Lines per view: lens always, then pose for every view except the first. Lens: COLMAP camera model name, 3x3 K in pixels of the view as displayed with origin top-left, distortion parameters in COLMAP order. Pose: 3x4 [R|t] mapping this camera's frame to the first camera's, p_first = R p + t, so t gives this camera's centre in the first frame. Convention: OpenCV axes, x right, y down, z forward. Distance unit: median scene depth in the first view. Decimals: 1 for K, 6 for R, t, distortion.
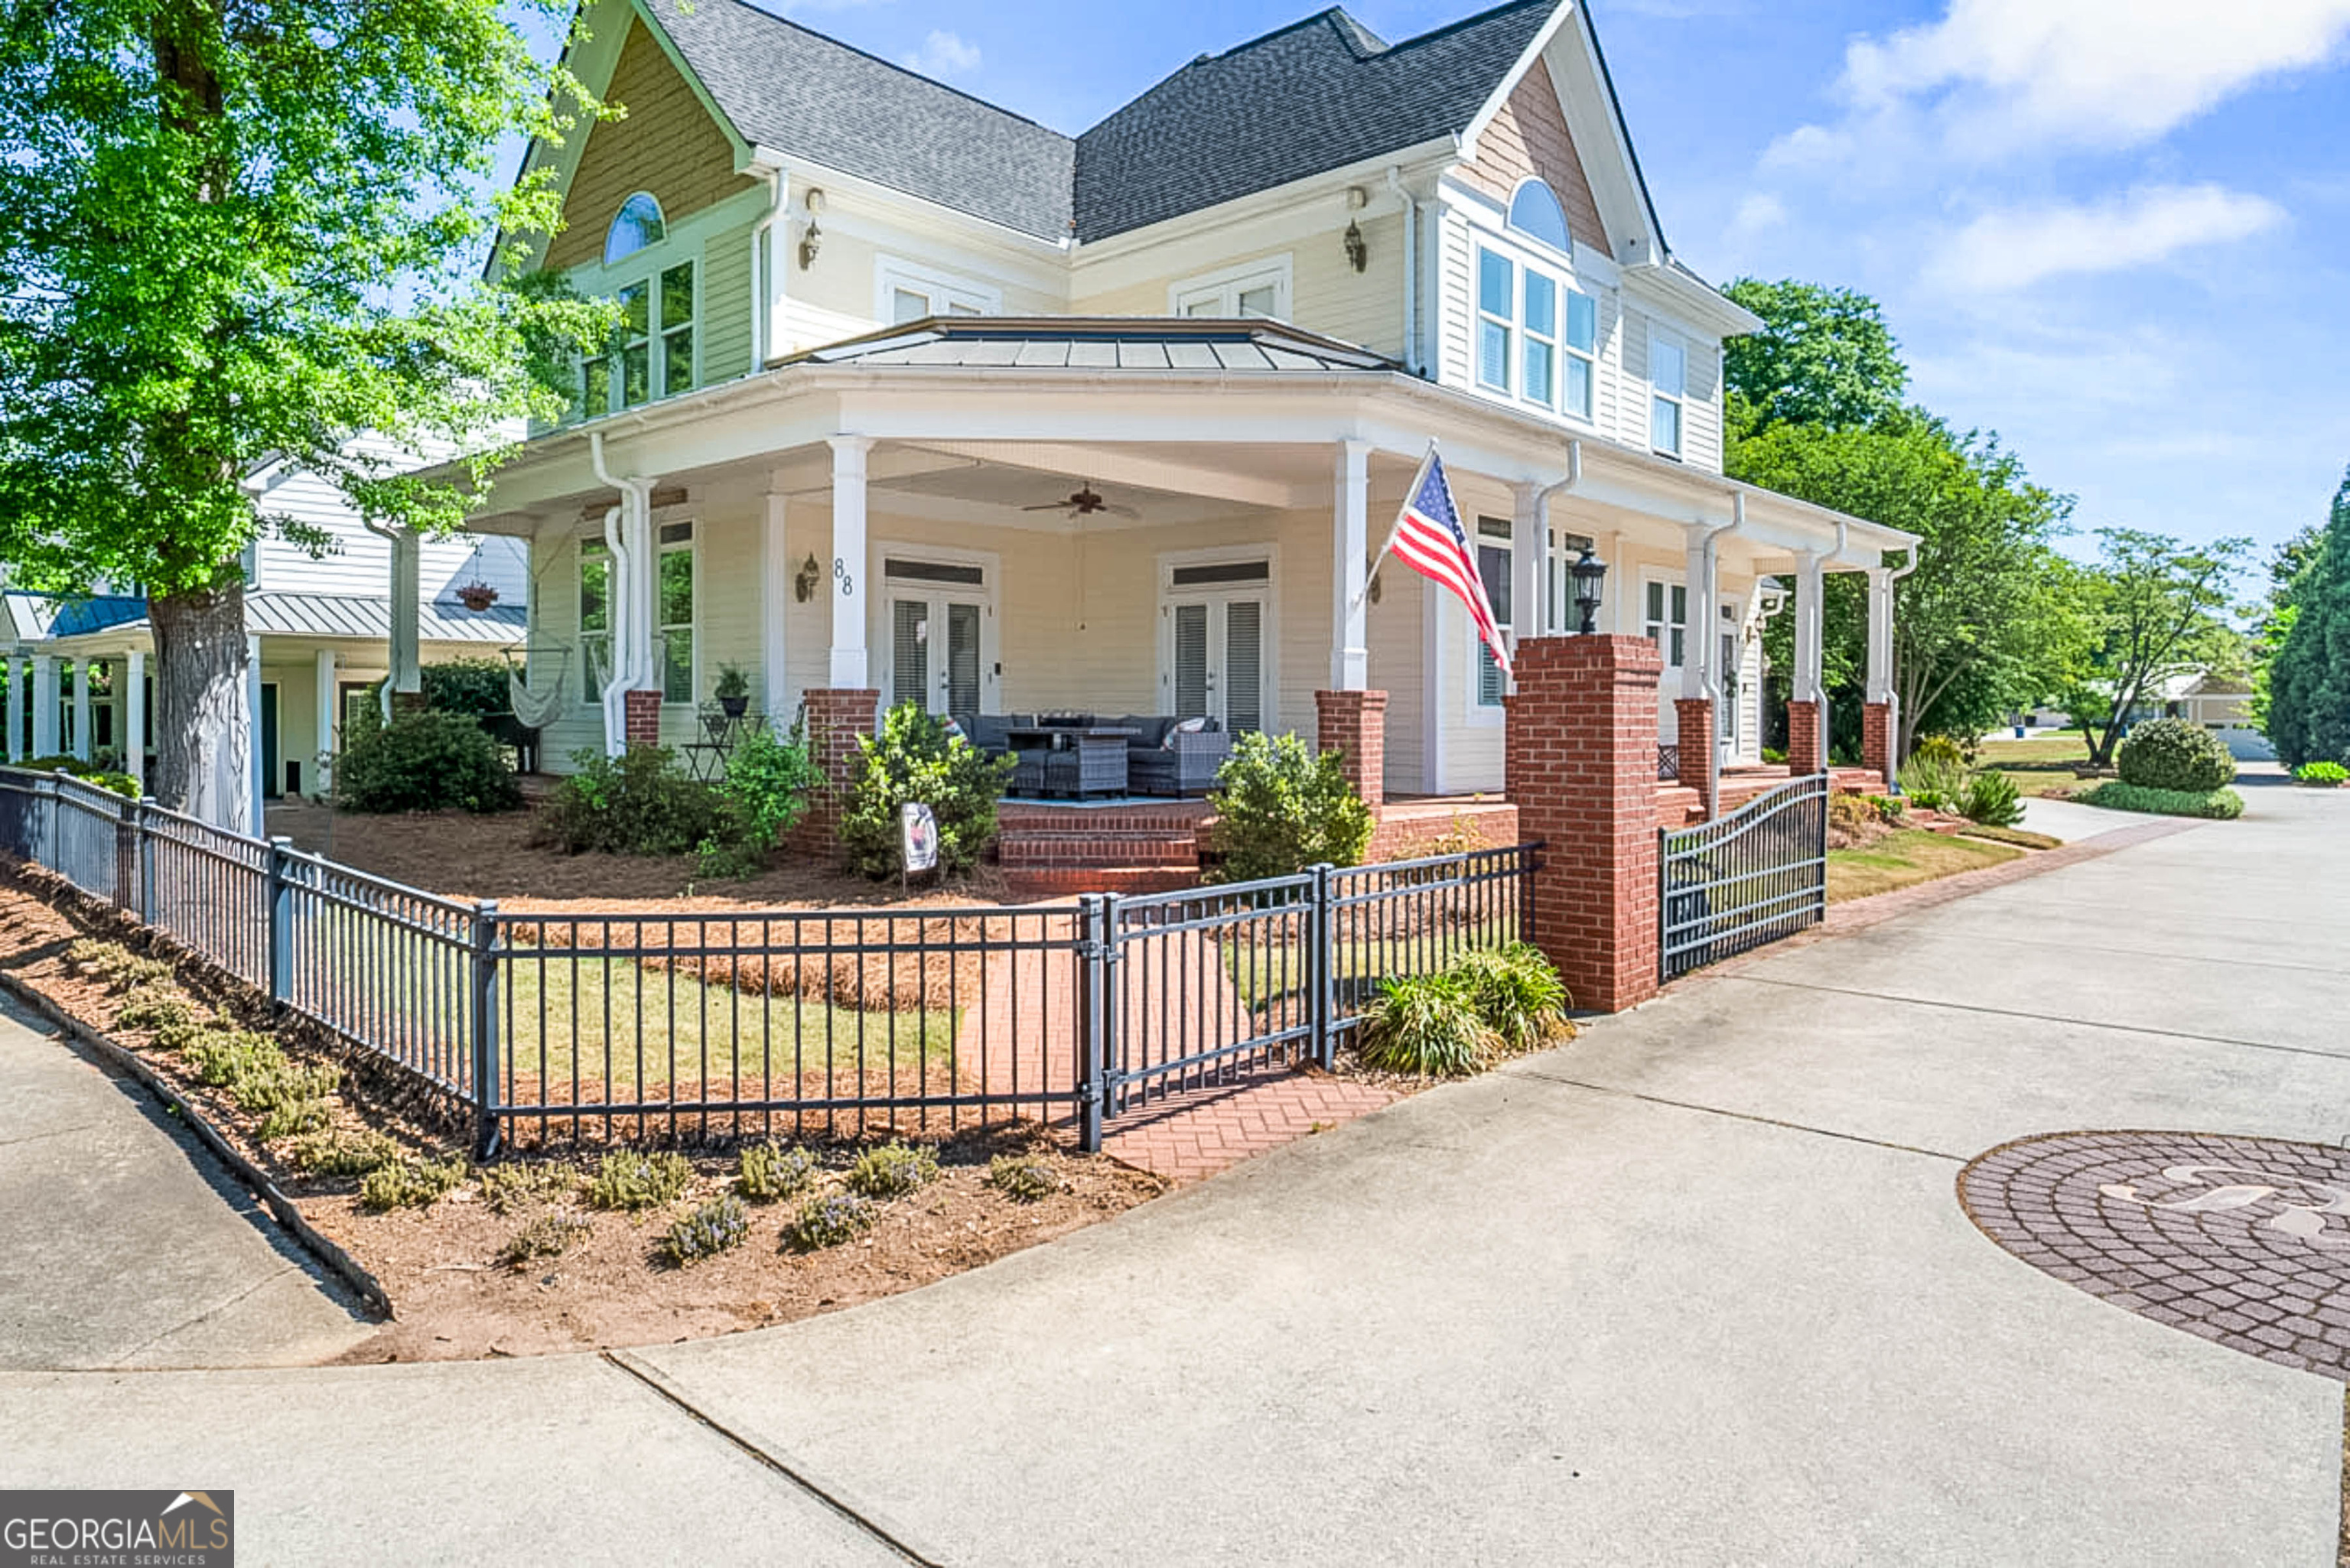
lens RADIAL K [[1416.3, 0, 1171.6], [0, 1416.3, 728.5], [0, 0, 1]] dist [-0.000734, -0.000055]
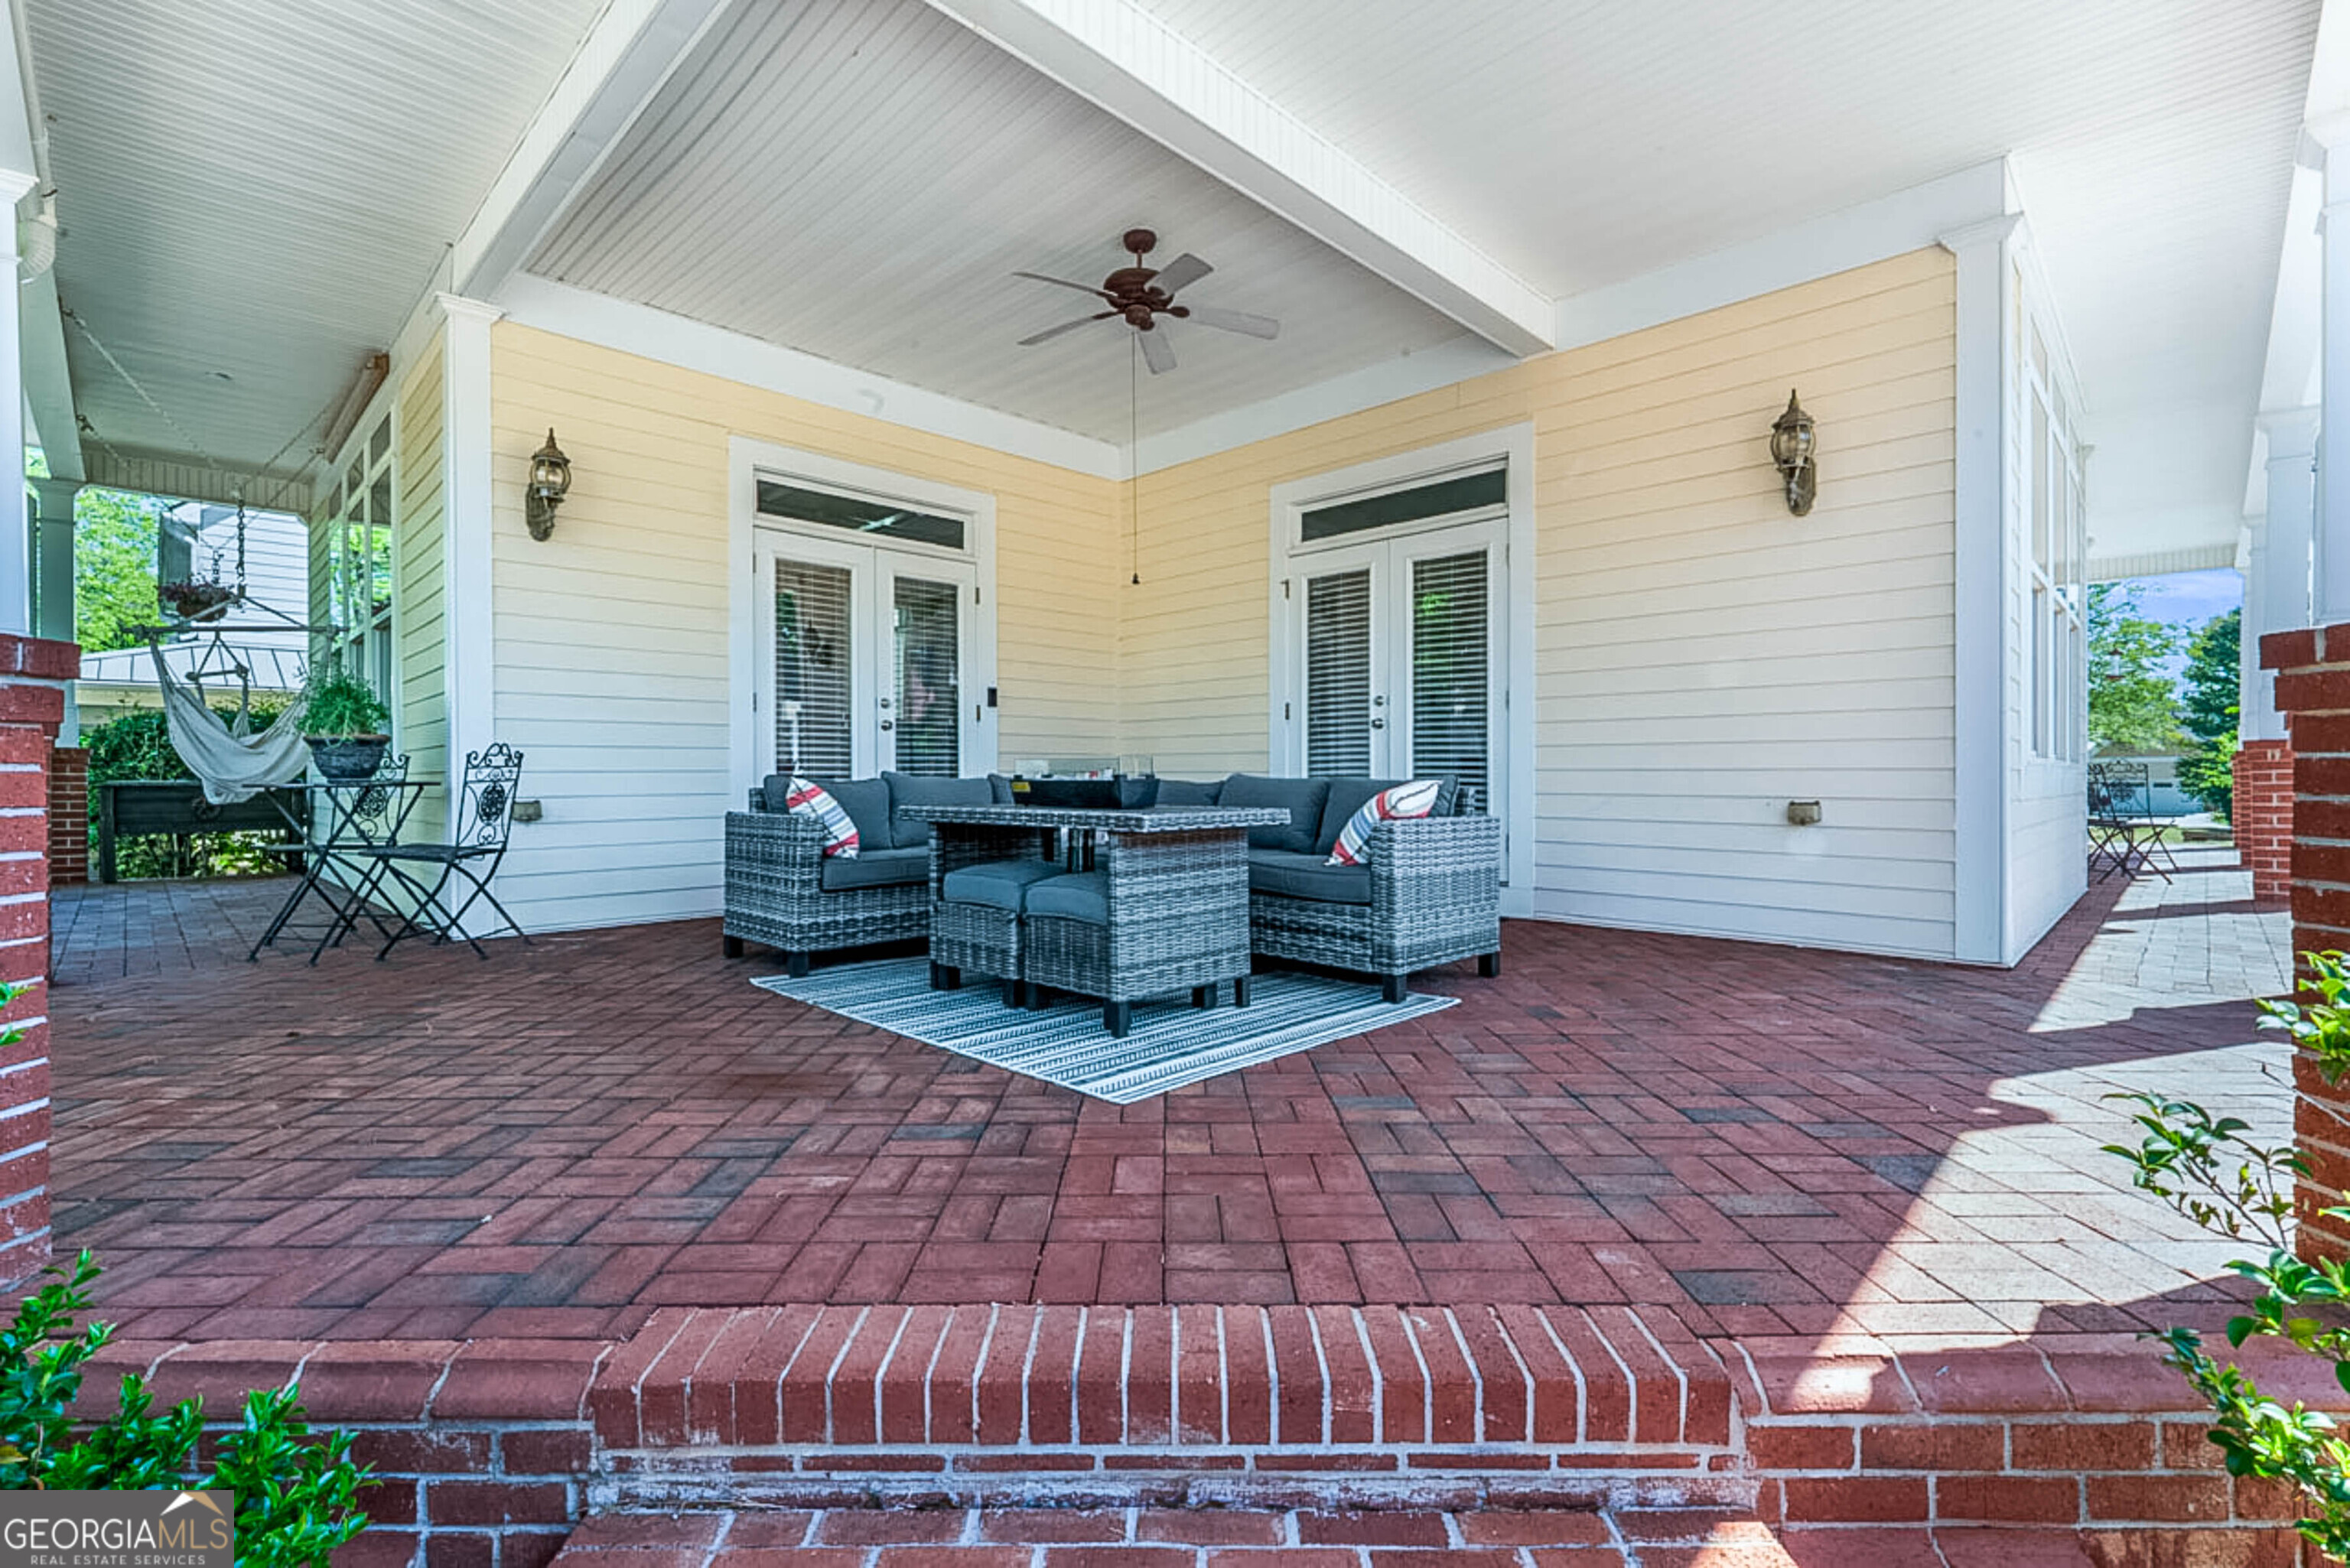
lens RADIAL K [[1039.6, 0, 1175.0], [0, 1039.6, 784.0], [0, 0, 1]] dist [0.000658, 0.000005]
pose [[0.998963, -0.006662, -0.045045, -0.035639], [0.006323, 0.999951, -0.007657, -0.004209], [0.045094, 0.007364, 0.998956, 0.685341]]
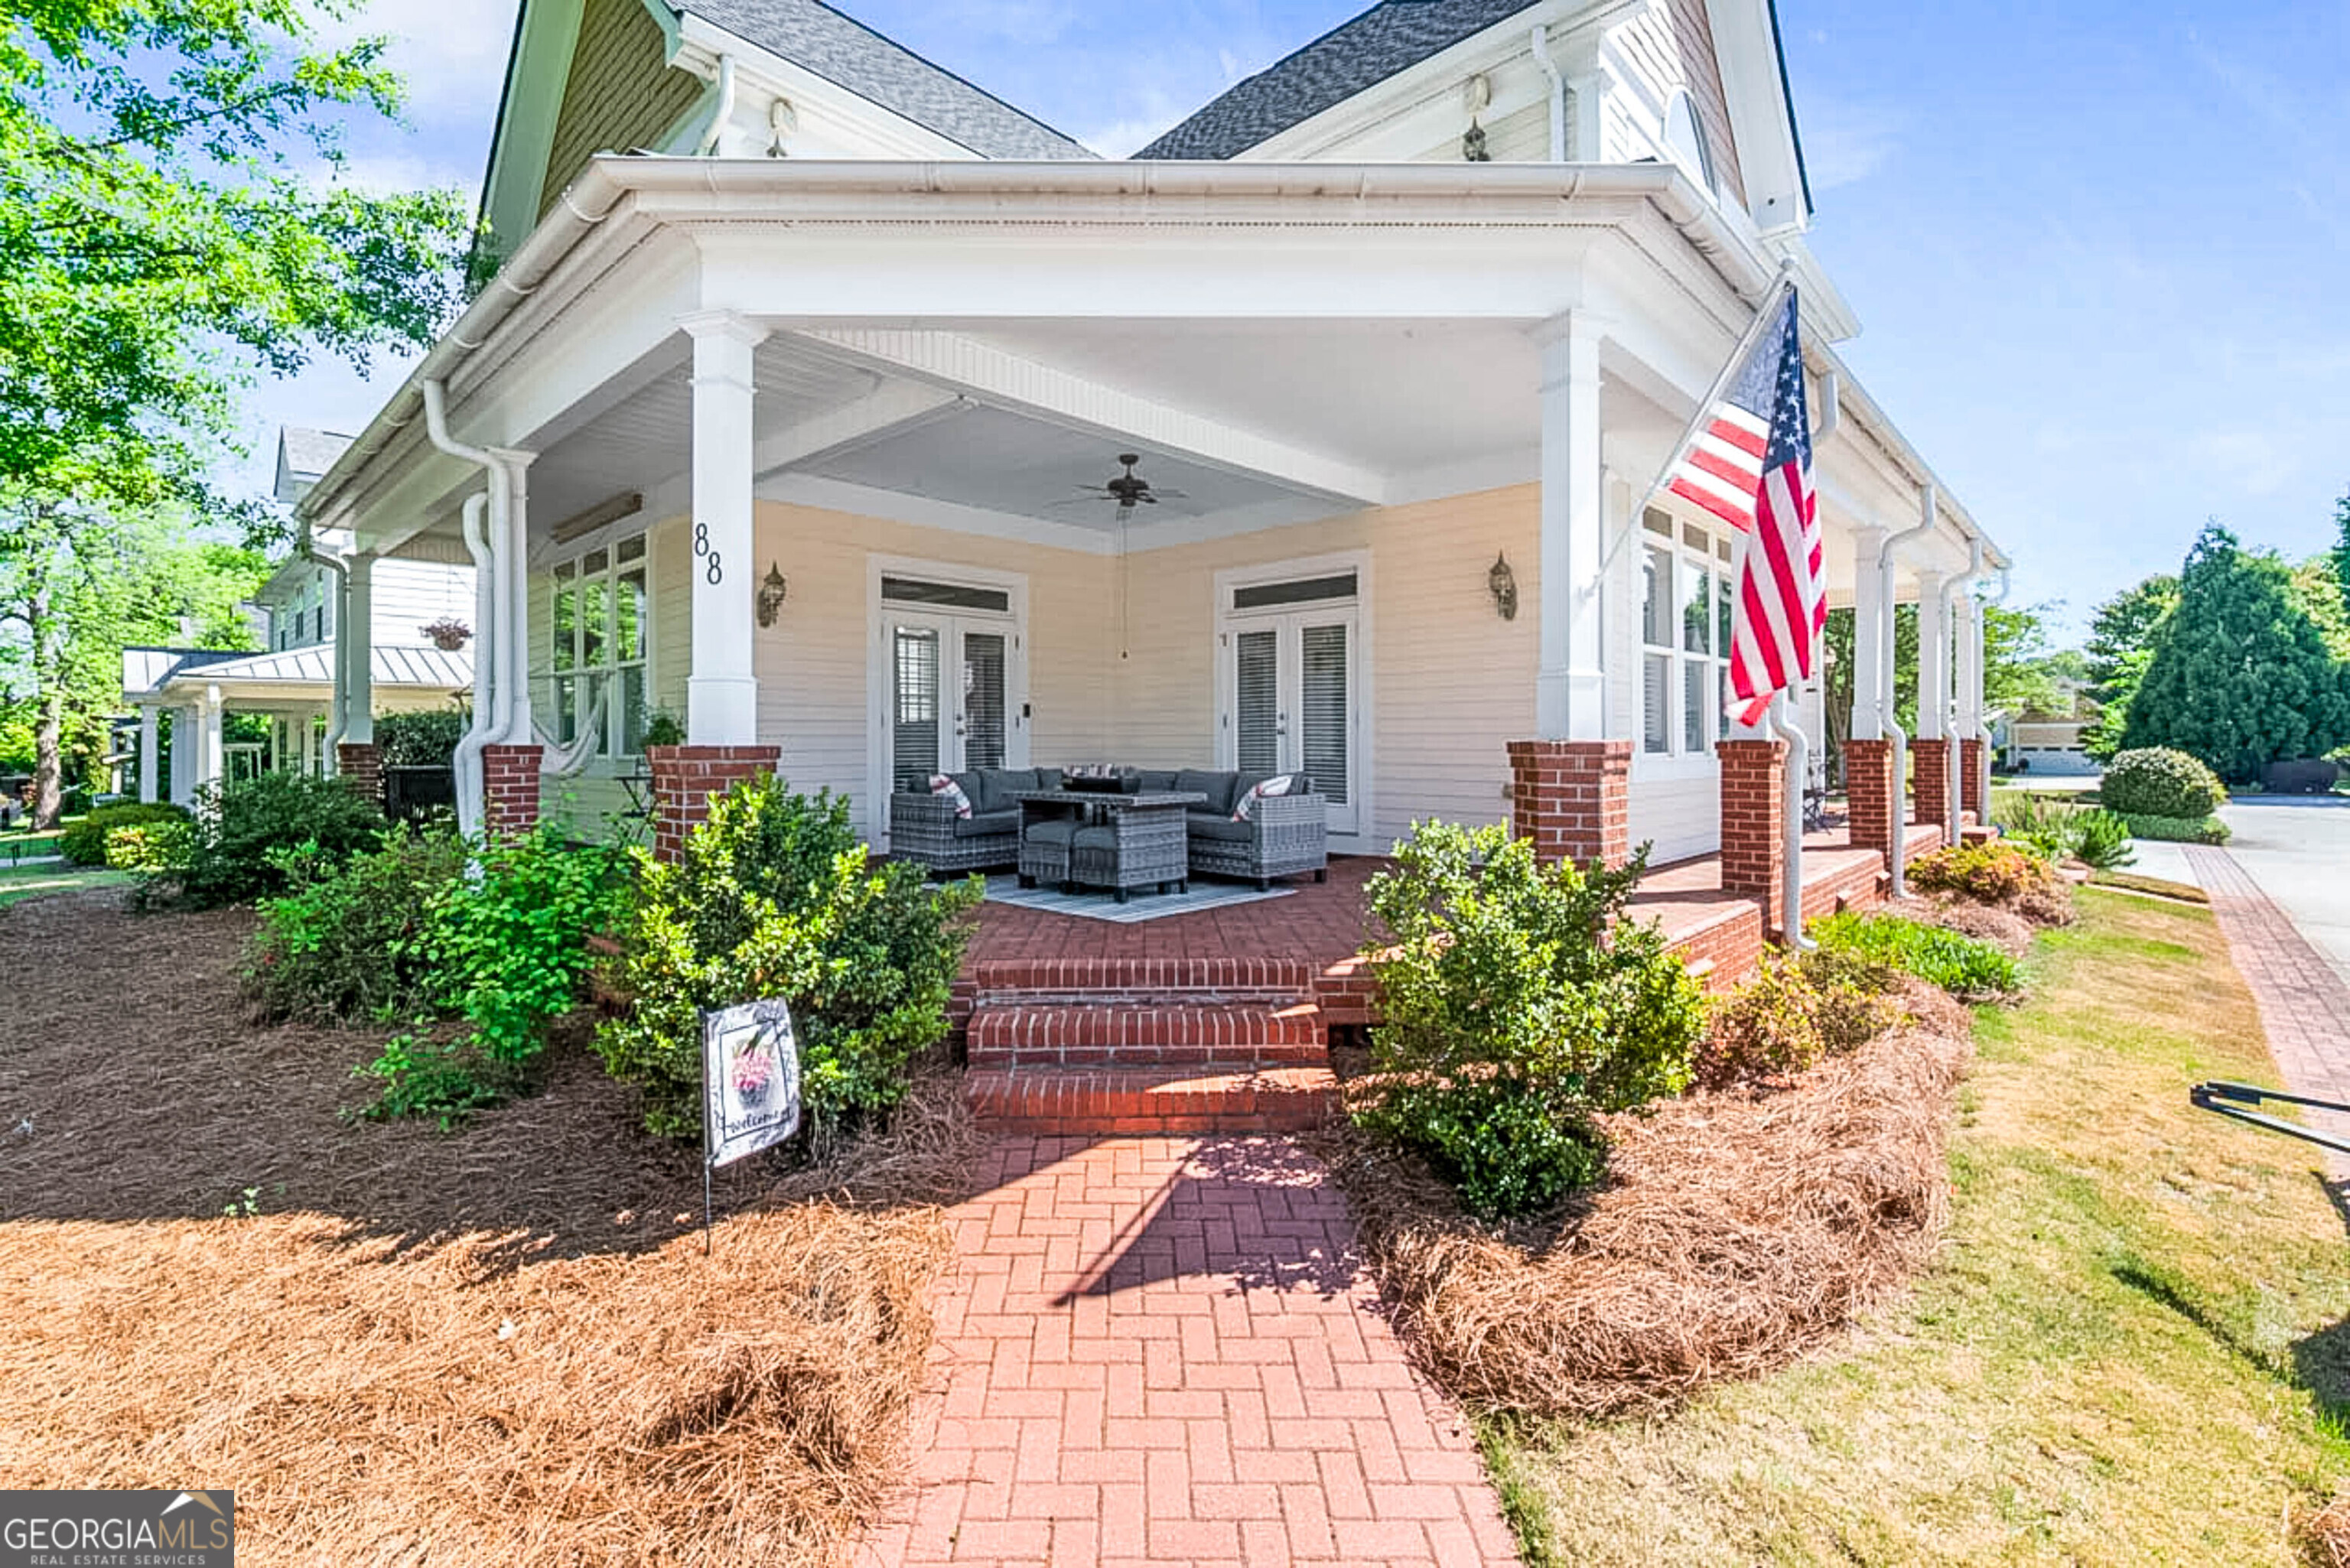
lens RADIAL K [[1033.7, 0, 1178.1], [0, 1033.7, 737.2], [0, 0, 1]] dist [-0.000242, -0.000026]
pose [[0.999759, -0.008159, -0.020384, -0.023328], [0.007816, 0.999827, -0.016861, -0.017865], [0.020518, 0.016698, 0.999650, 0.451945]]
